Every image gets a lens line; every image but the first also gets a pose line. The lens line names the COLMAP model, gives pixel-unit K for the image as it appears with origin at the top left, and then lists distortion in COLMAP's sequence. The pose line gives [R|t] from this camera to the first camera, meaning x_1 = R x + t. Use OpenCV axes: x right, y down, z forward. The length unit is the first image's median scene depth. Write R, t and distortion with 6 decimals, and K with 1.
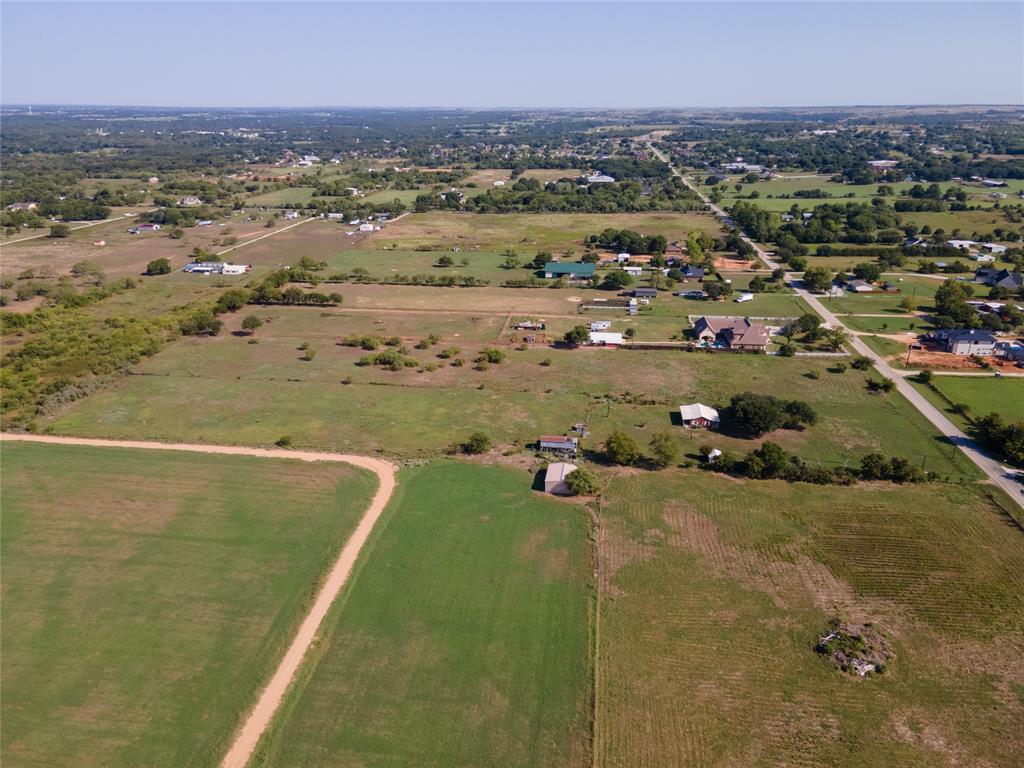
lens RADIAL K [[736.1, 0, 497.3], [0, 736.1, 381.1], [0, 0, 1]] dist [0.035480, 0.006418]
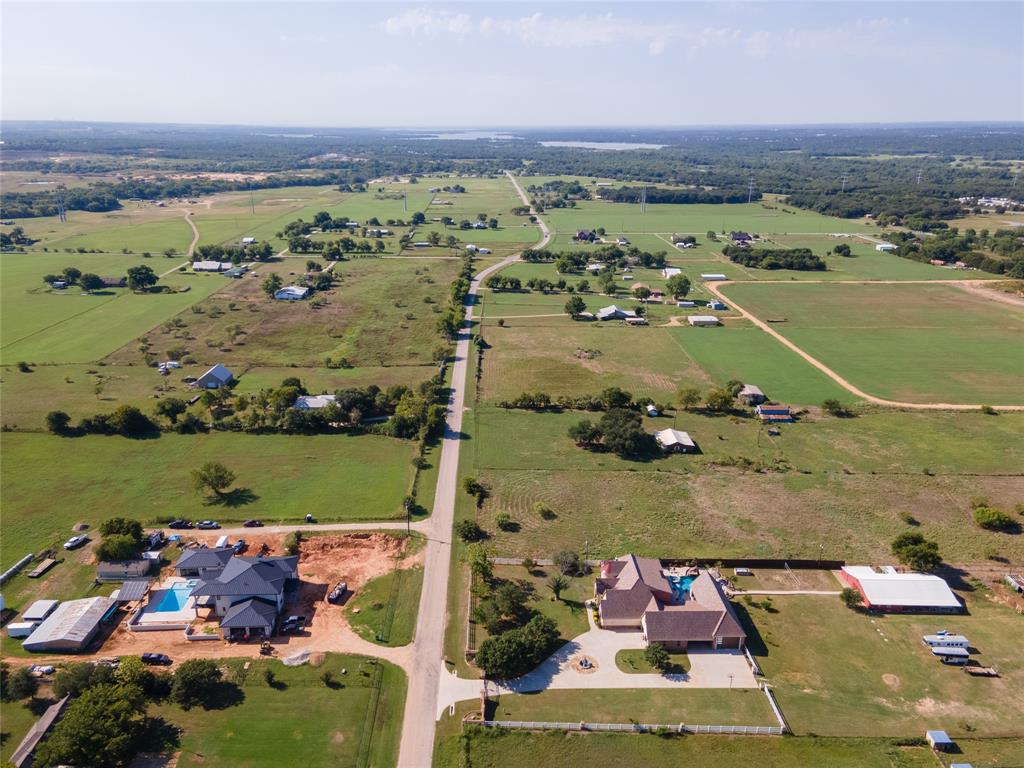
lens RADIAL K [[742.9, 0, 507.8], [0, 742.9, 386.0], [0, 0, 1]] dist [0.051972, 0.003295]
pose [[-0.987042, 0.051150, -0.152093, 0.558668], [-0.057798, 0.770887, 0.634344, -0.567121], [0.149694, 0.634915, -0.757941, 1.451997]]
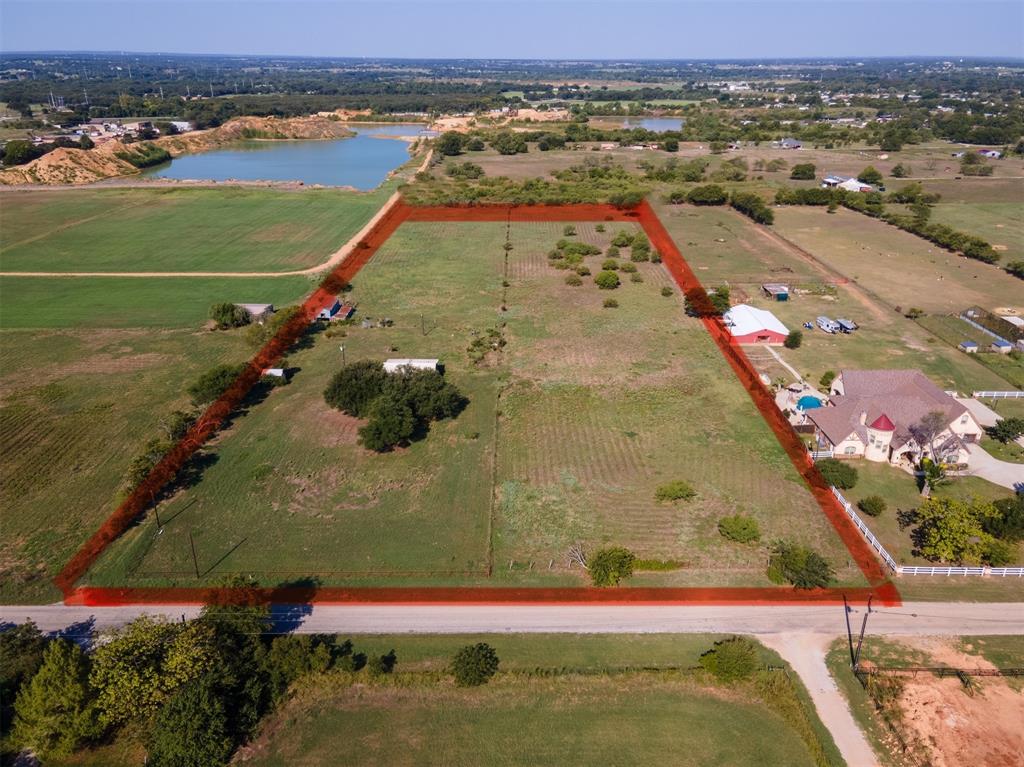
lens RADIAL K [[736.1, 0, 497.3], [0, 736.1, 380.6], [0, 0, 1]] dist [0.035480, 0.006418]
pose [[0.130571, 0.396527, -0.908690, 0.755250], [-0.342661, 0.878103, 0.333943, -0.166029], [0.930341, 0.267769, 0.250529, 0.767785]]
